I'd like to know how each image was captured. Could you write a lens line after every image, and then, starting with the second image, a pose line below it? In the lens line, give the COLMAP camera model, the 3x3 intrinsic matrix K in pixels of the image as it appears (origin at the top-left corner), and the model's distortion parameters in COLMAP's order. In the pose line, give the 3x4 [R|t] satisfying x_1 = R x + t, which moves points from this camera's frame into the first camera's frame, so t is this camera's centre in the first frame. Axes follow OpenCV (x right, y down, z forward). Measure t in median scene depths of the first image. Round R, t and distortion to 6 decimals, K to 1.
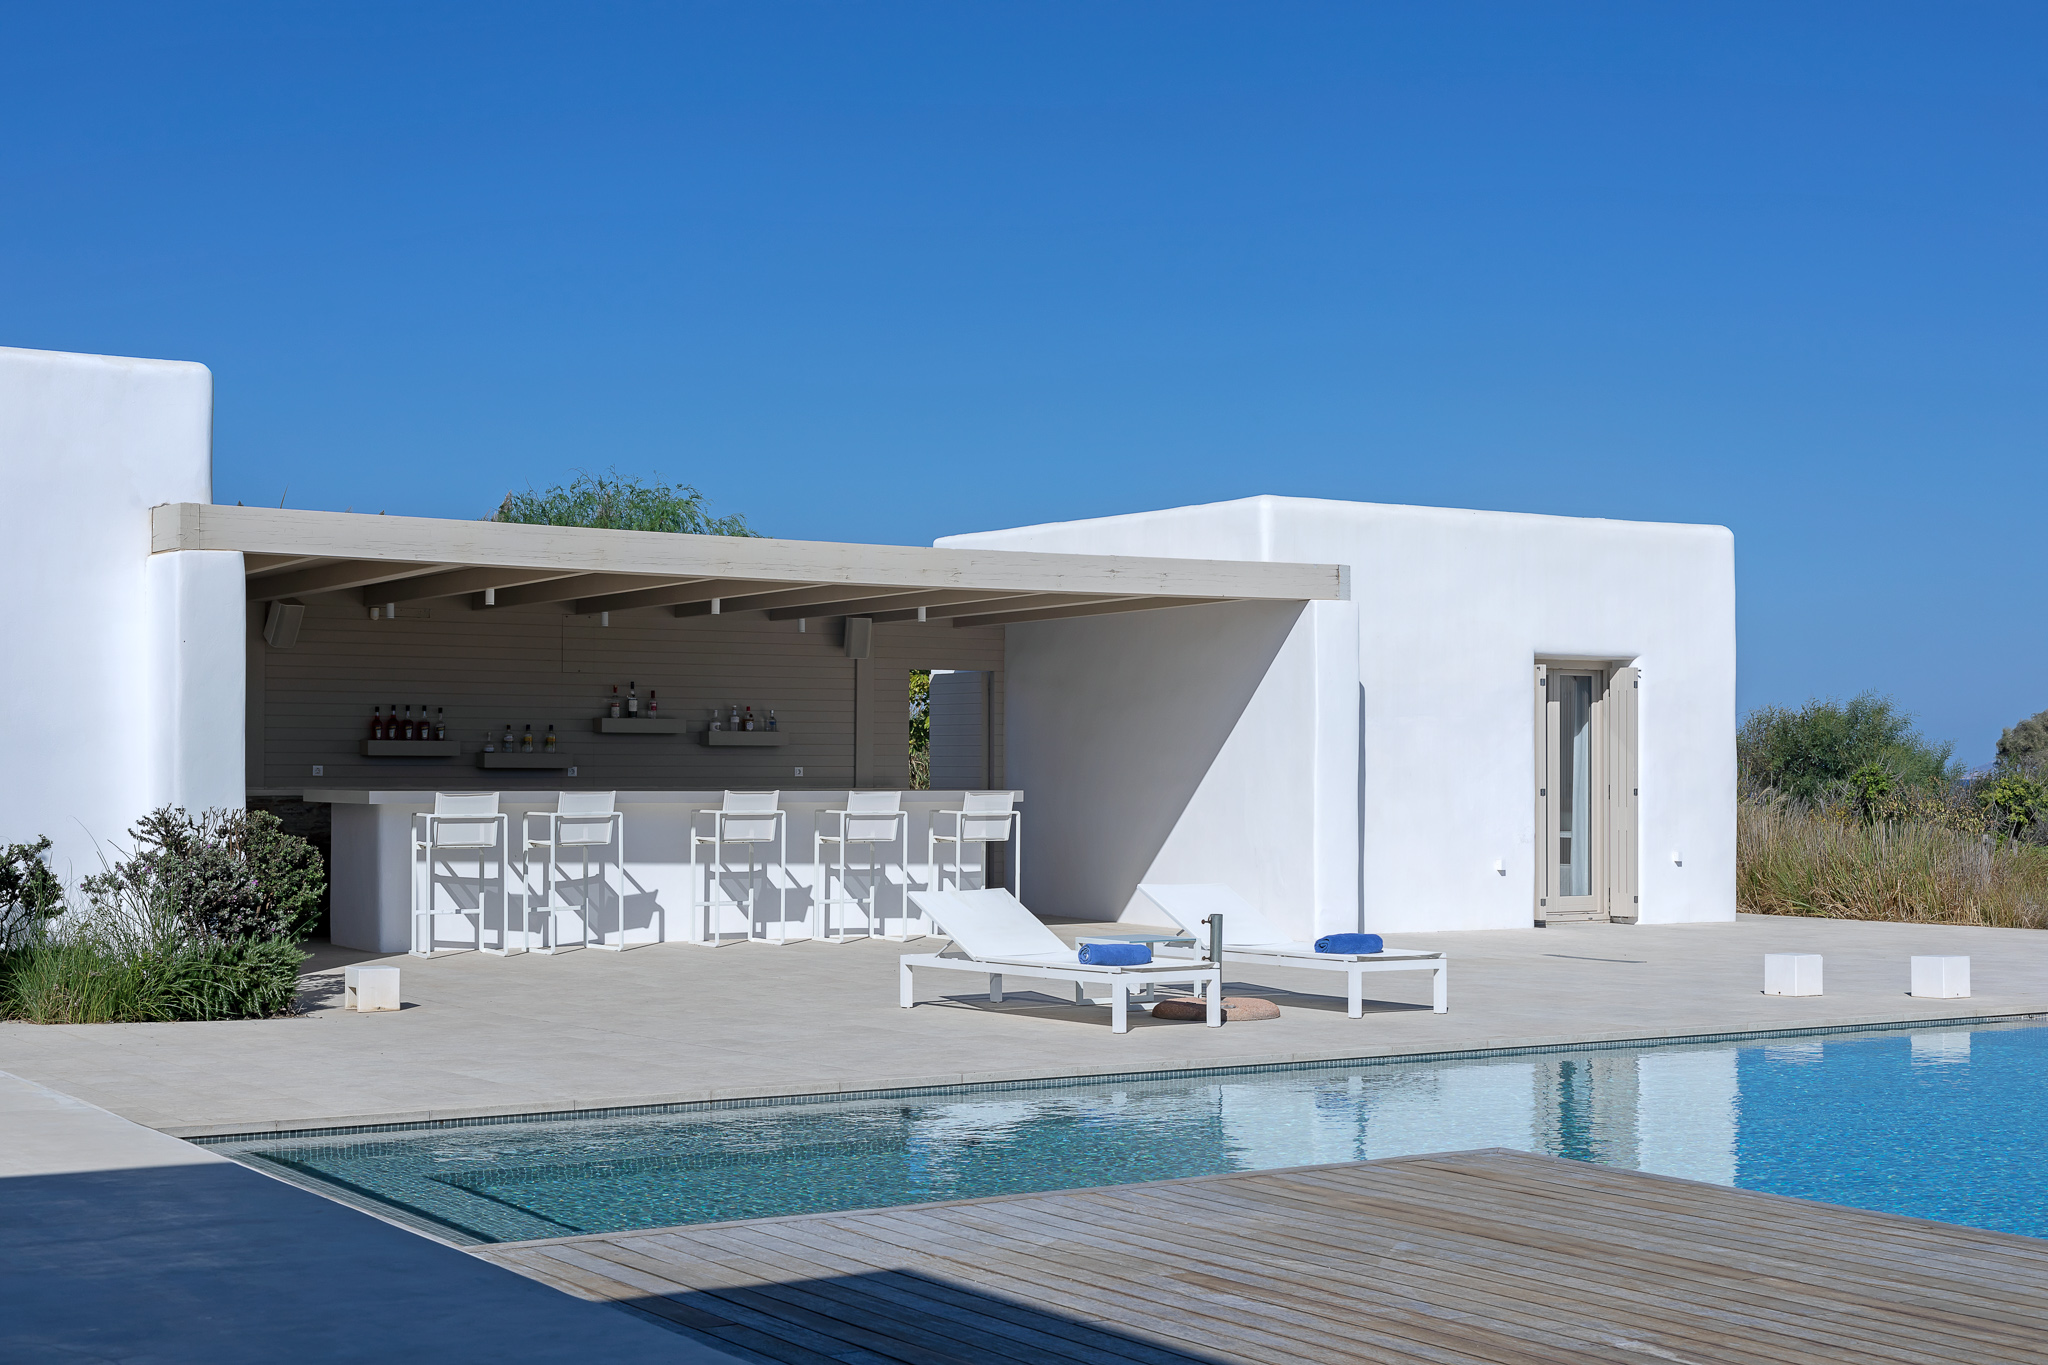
lens RADIAL K [[2830.8, 0, 1024.0], [0, 2830.8, 682.5], [0, 0, 1]] dist [0.012826, 0.023097]
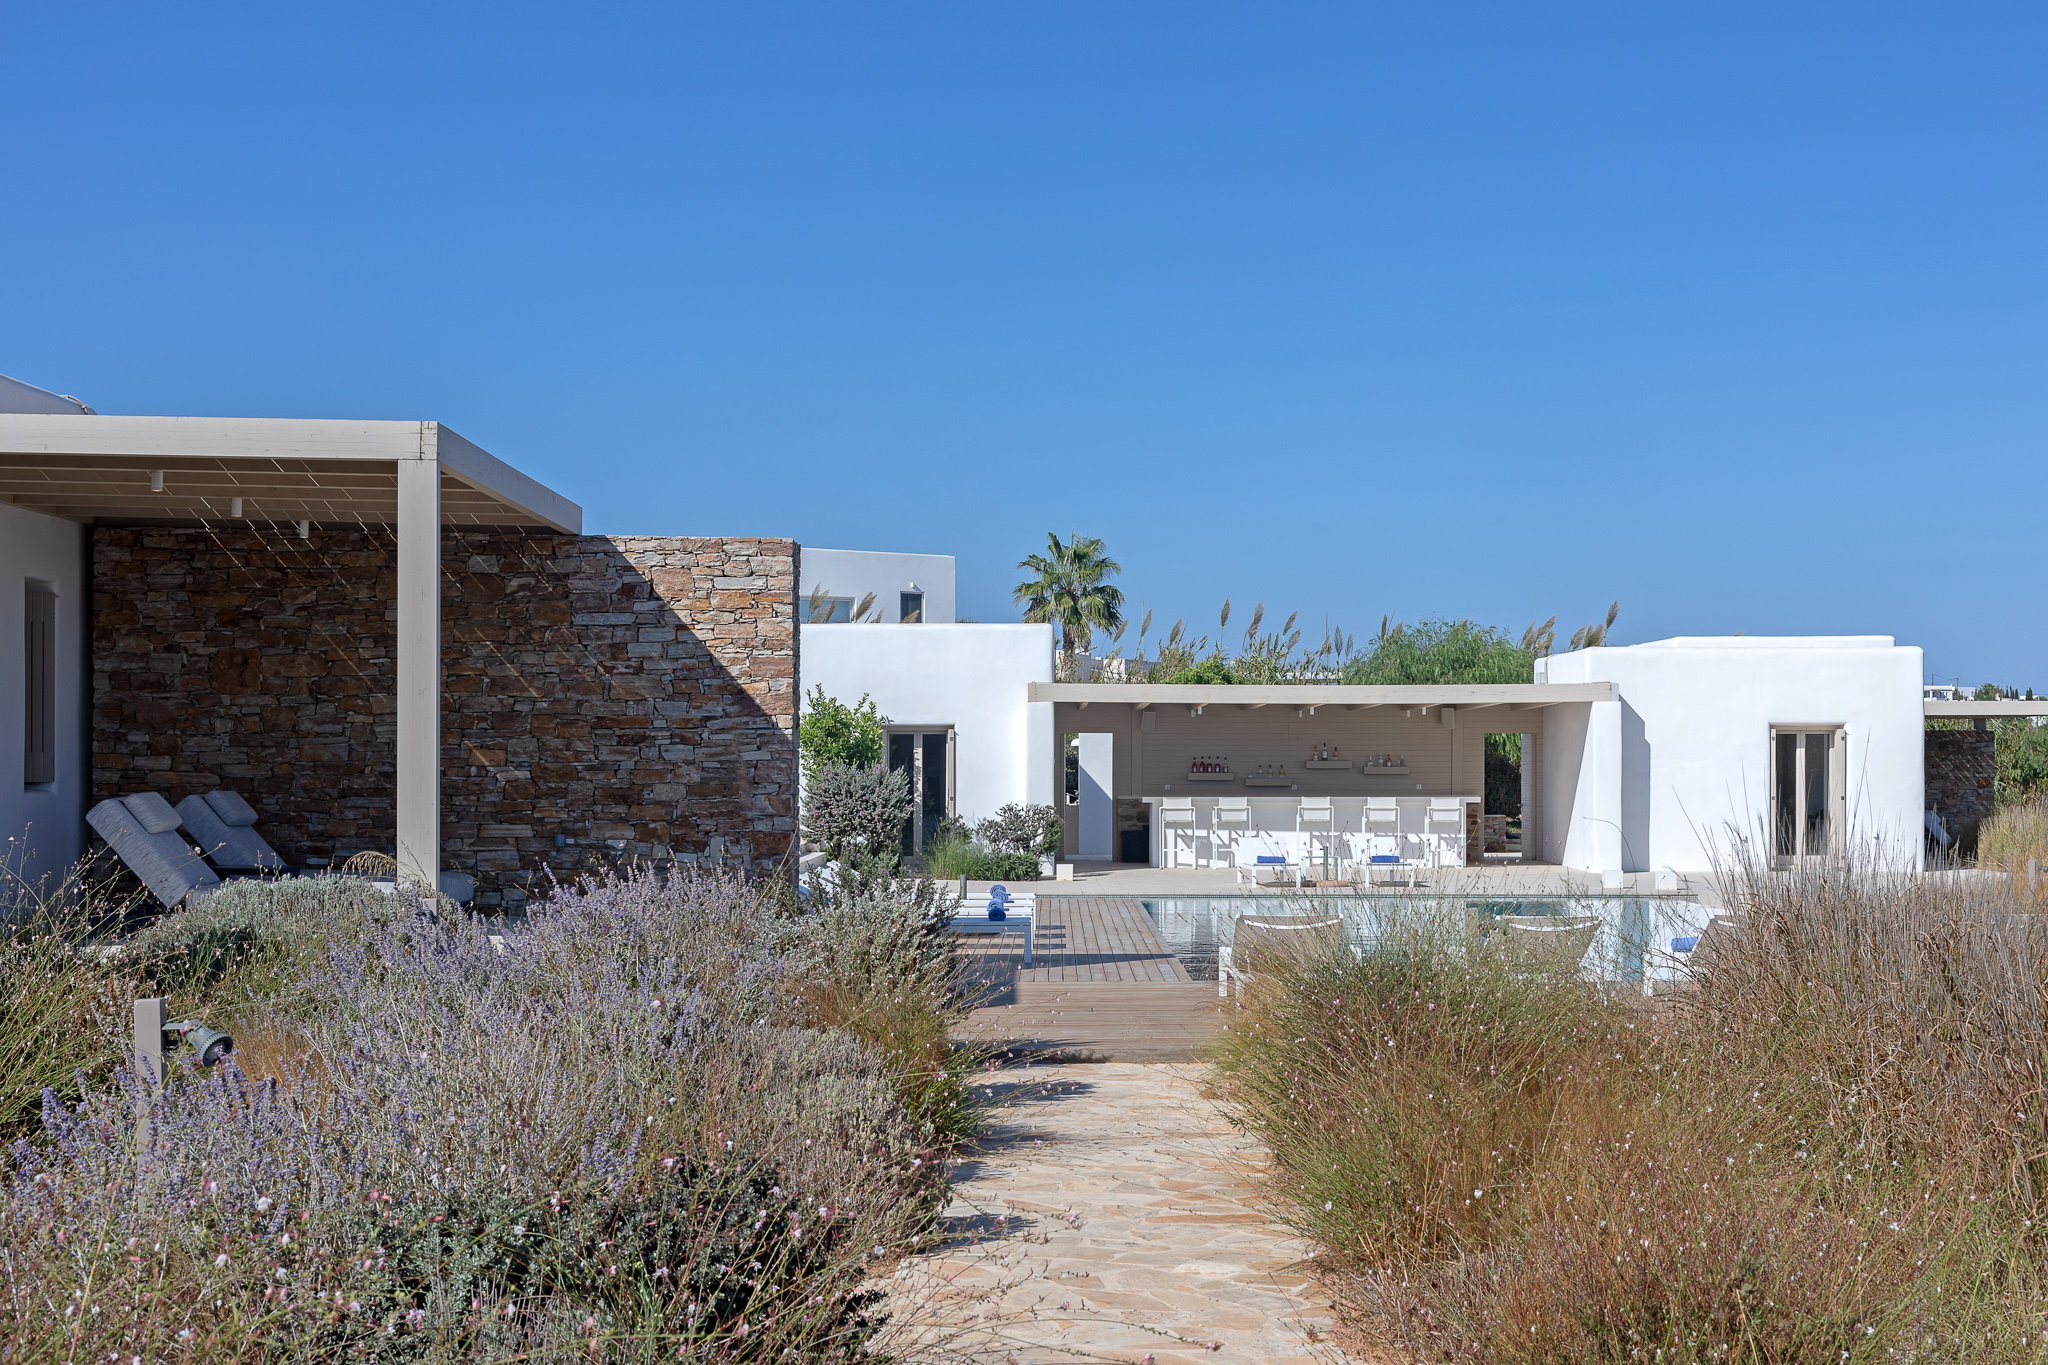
lens RADIAL K [[2966.5, 0, 1153.4], [0, 2966.5, 683.1], [0, 0, 1]] dist [0.016348, 0.016580]
pose [[0.852350, -0.017589, -0.522677, 0.923423], [0.020396, 0.999792, -0.000384, -0.047712], [0.522575, -0.010333, 0.852531, -0.937409]]
